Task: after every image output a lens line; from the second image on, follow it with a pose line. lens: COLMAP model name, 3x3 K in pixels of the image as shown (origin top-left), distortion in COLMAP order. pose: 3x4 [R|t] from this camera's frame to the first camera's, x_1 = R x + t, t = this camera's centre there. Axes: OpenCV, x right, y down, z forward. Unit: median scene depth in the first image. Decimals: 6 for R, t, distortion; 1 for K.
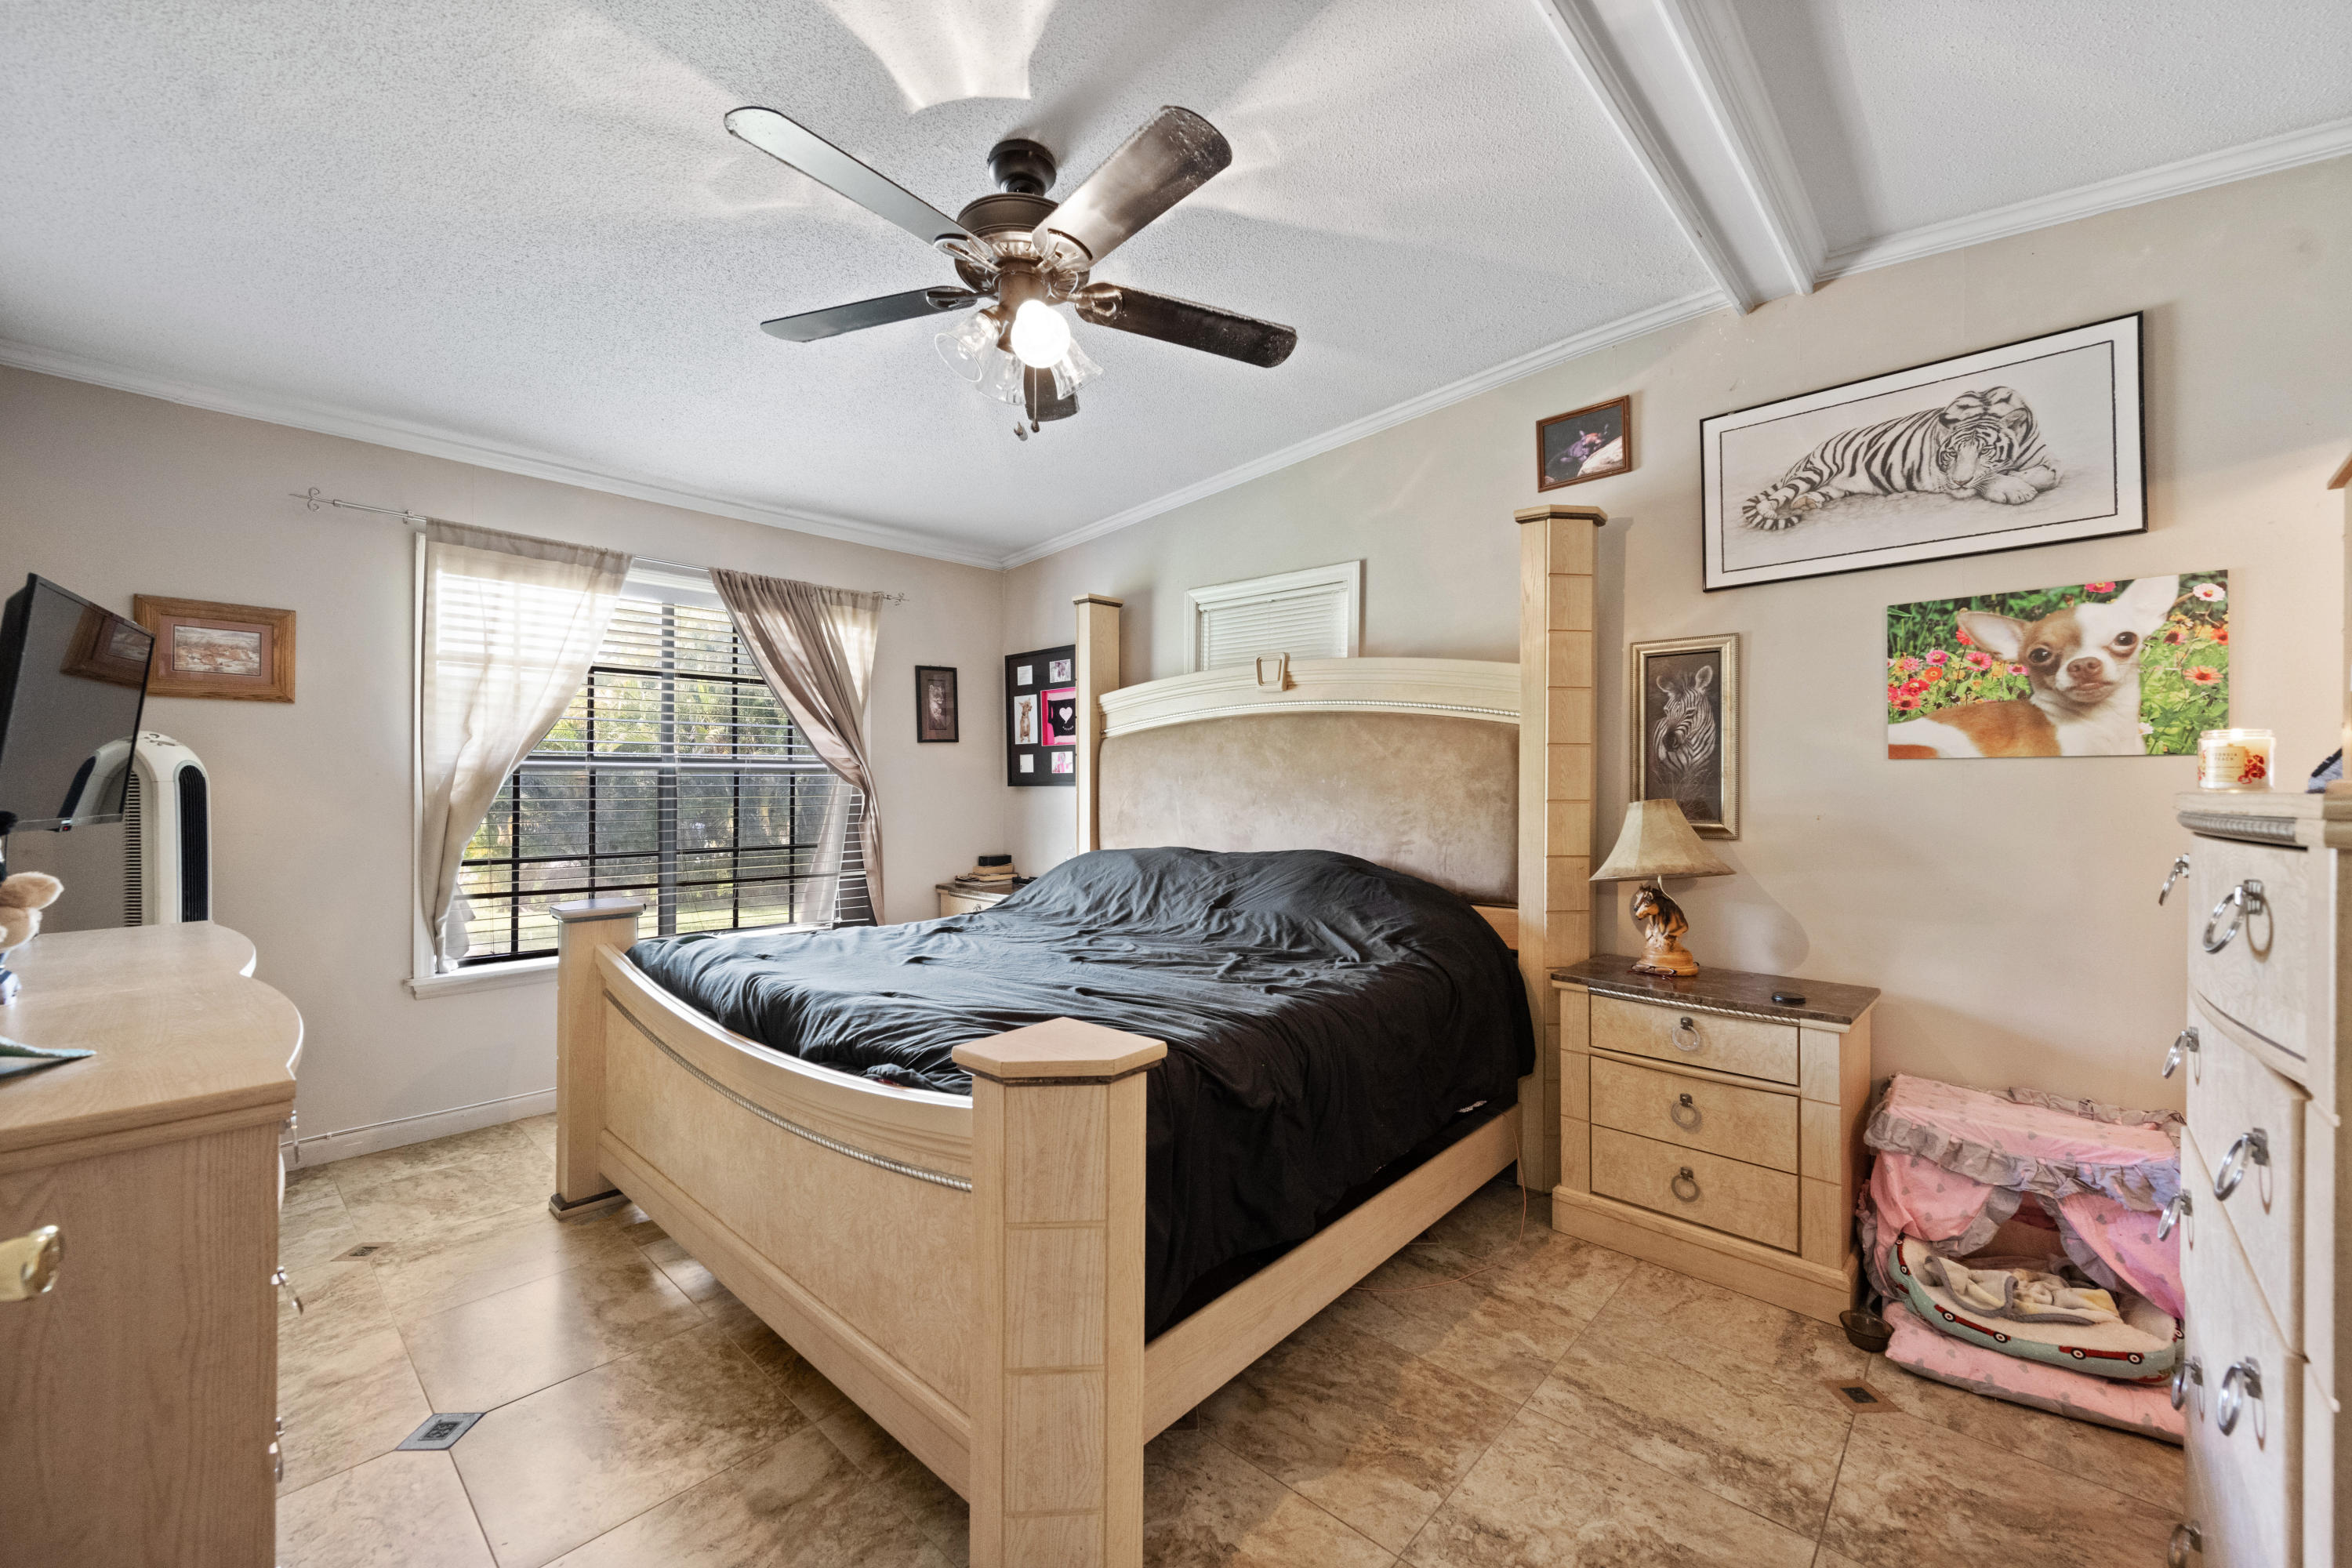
lens RADIAL K [[923.5, 0, 1181.0], [0, 923.5, 782.8], [0, 0, 1]] dist [-0.000568, -0.000780]
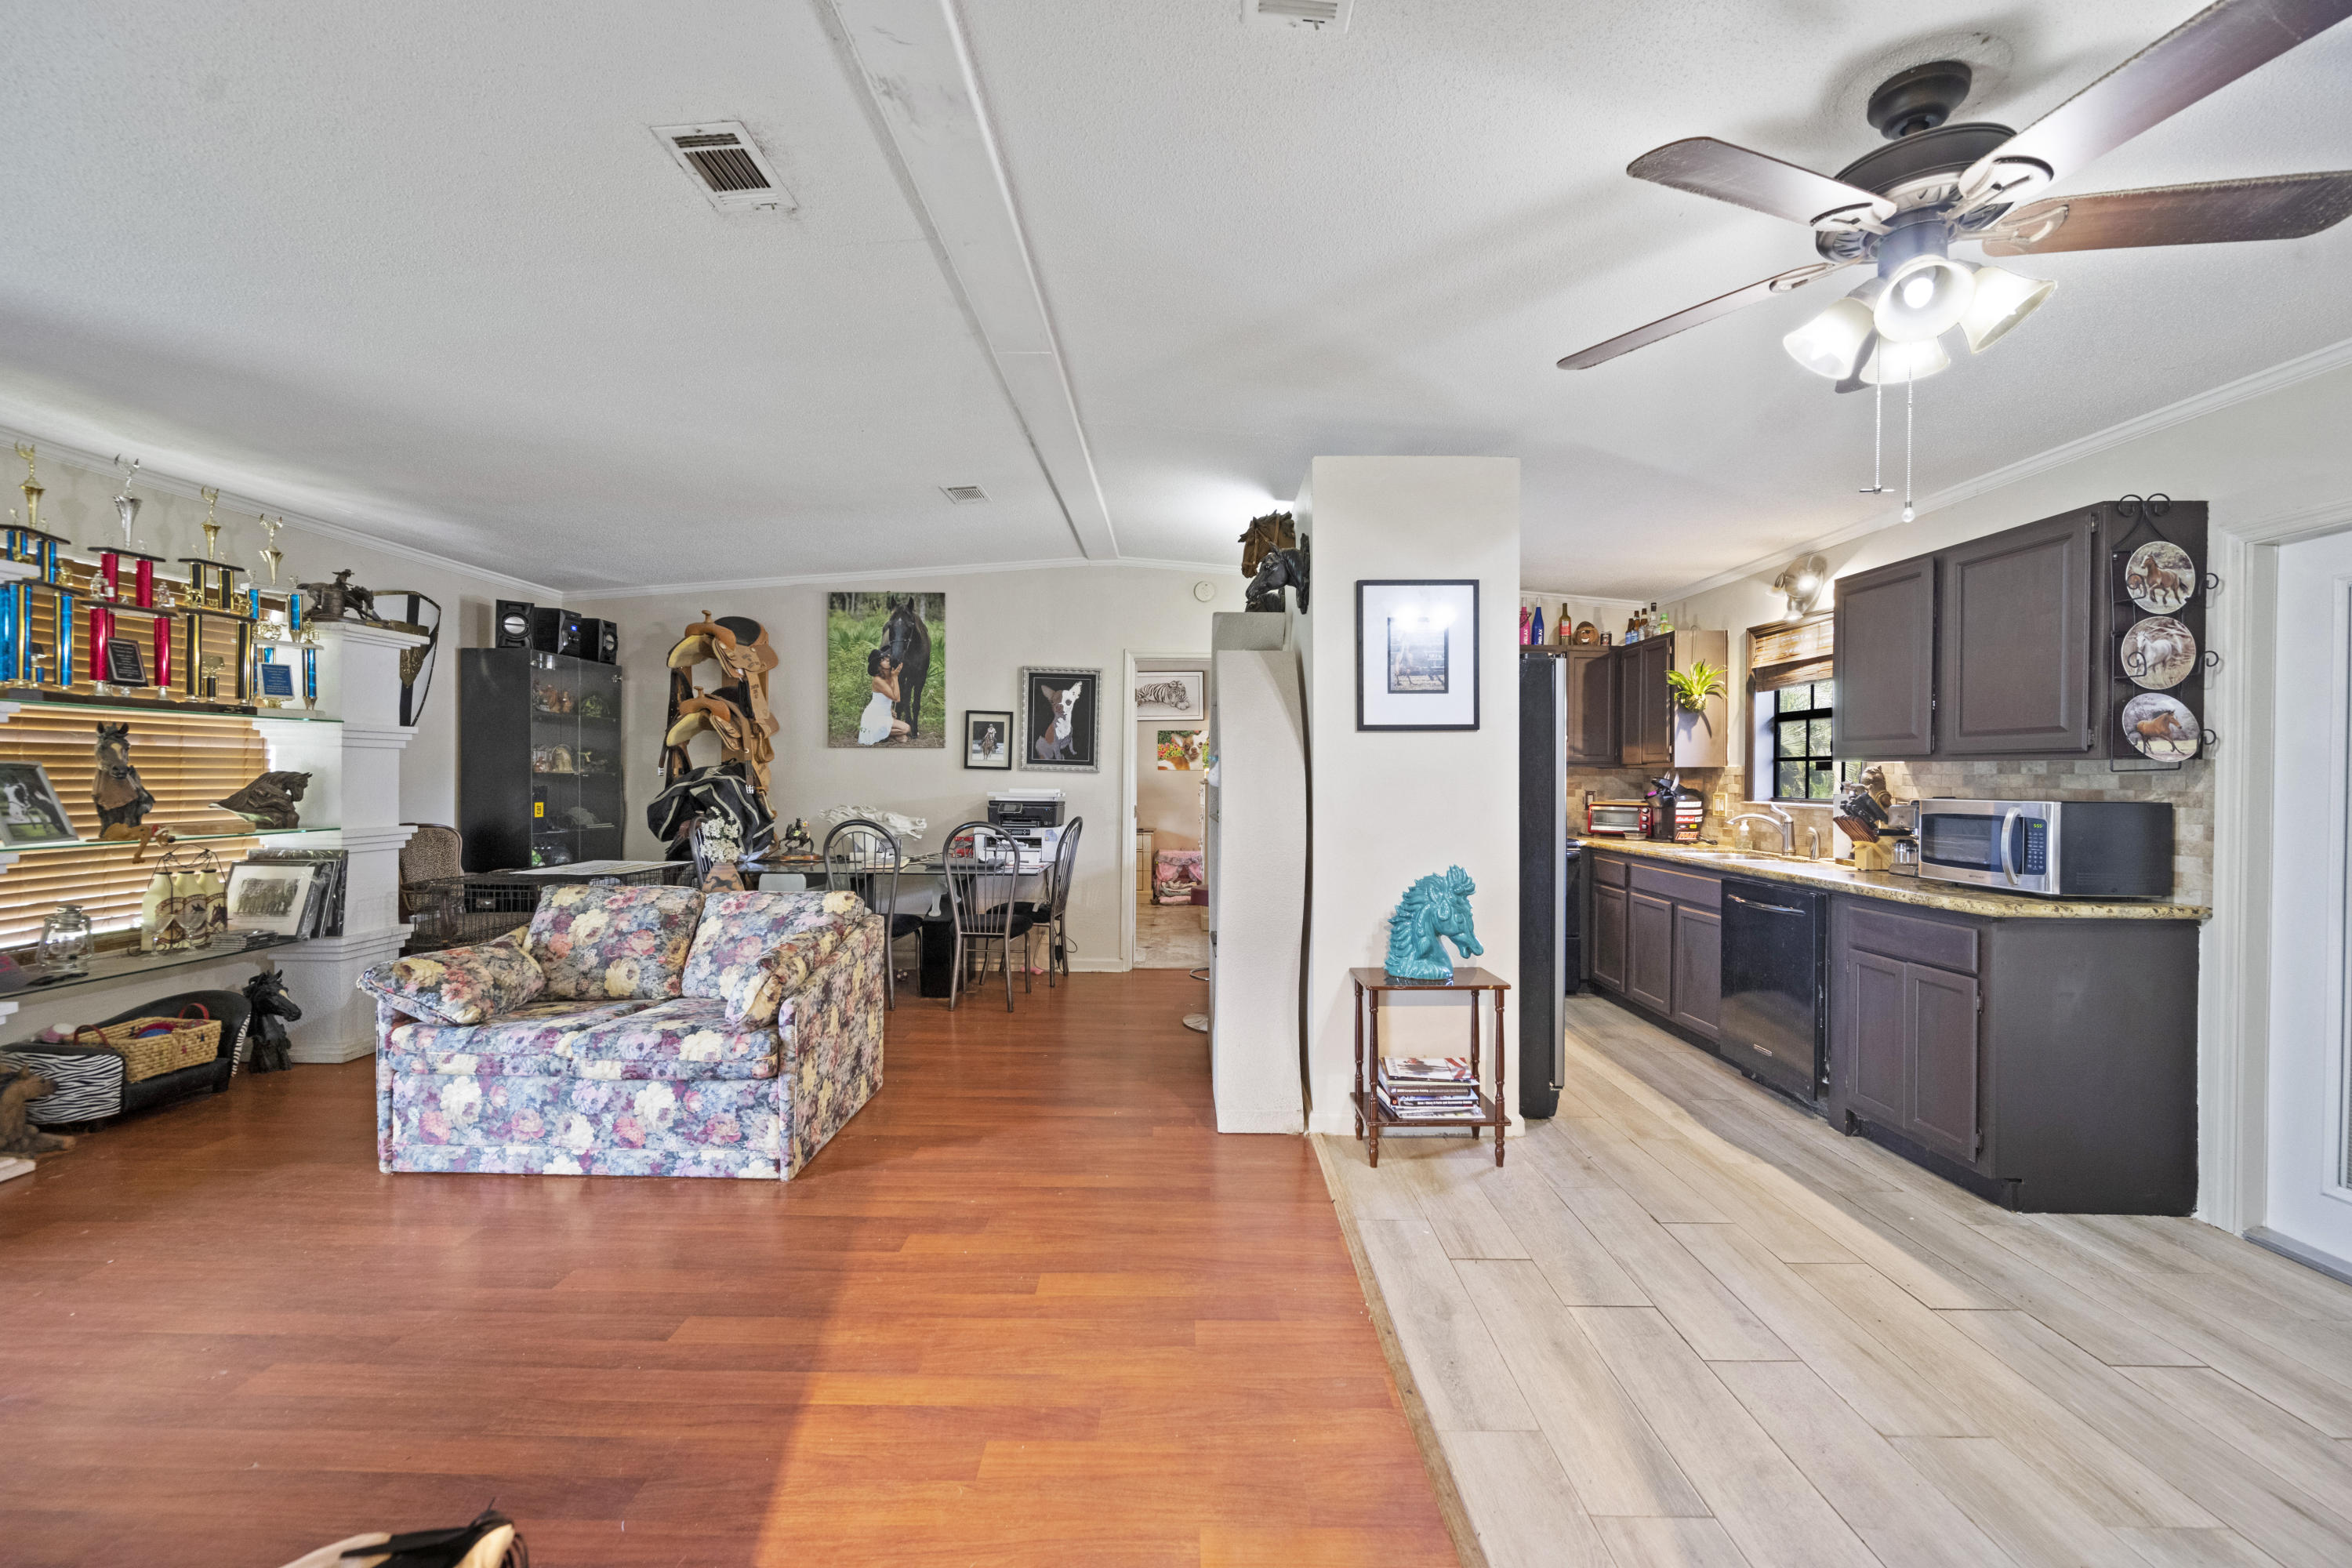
lens RADIAL K [[923.5, 0, 1177.9], [0, 923.5, 783.0], [0, 0, 1]] dist [-0.000568, -0.000780]
pose [[0.741083, -0.002633, 0.671408, -1.912241], [-0.006004, 0.999926, 0.010548, -0.013036], [-0.671386, -0.011848, 0.741013, -2.082752]]
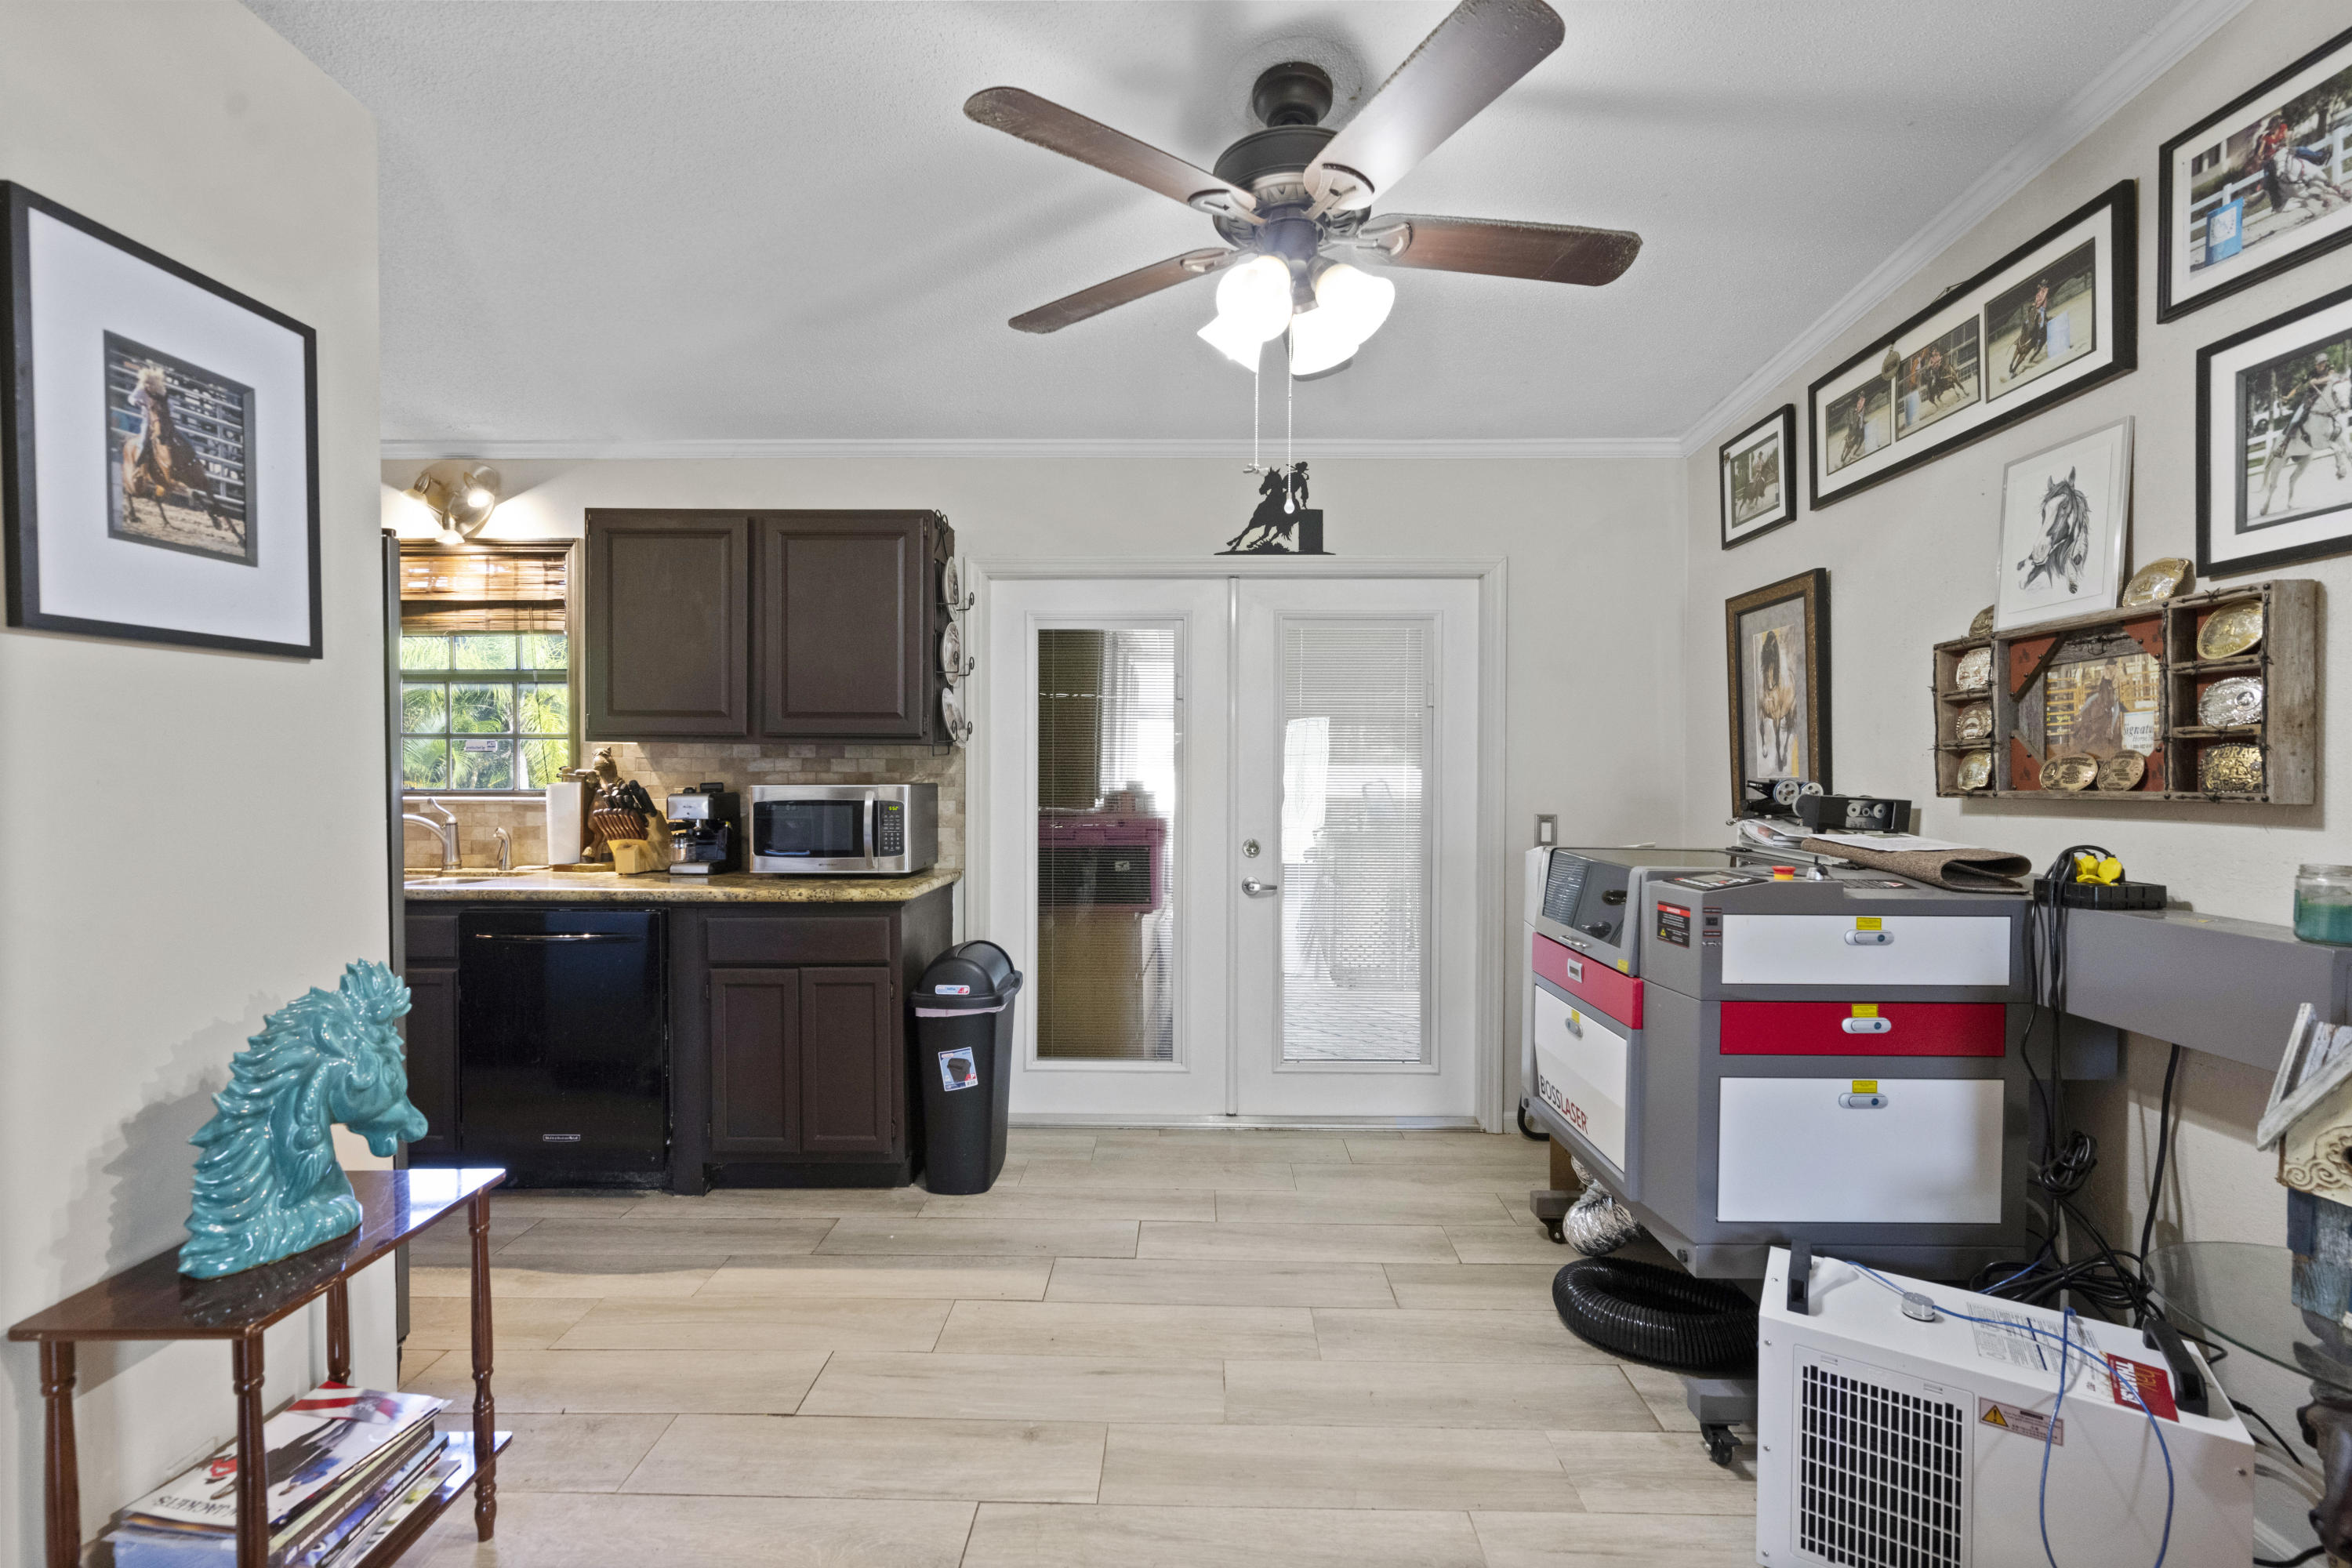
lens RADIAL K [[1020.8, 0, 1185.5], [0, 1020.8, 783.0], [0, 0, 1]] dist [-0.000073, -0.000434]
pose [[-0.663729, -0.016157, 0.747798, -1.555025], [-0.005554, 0.999846, 0.016673, -0.010548], [-0.747952, 0.006913, -0.663716, -1.307005]]
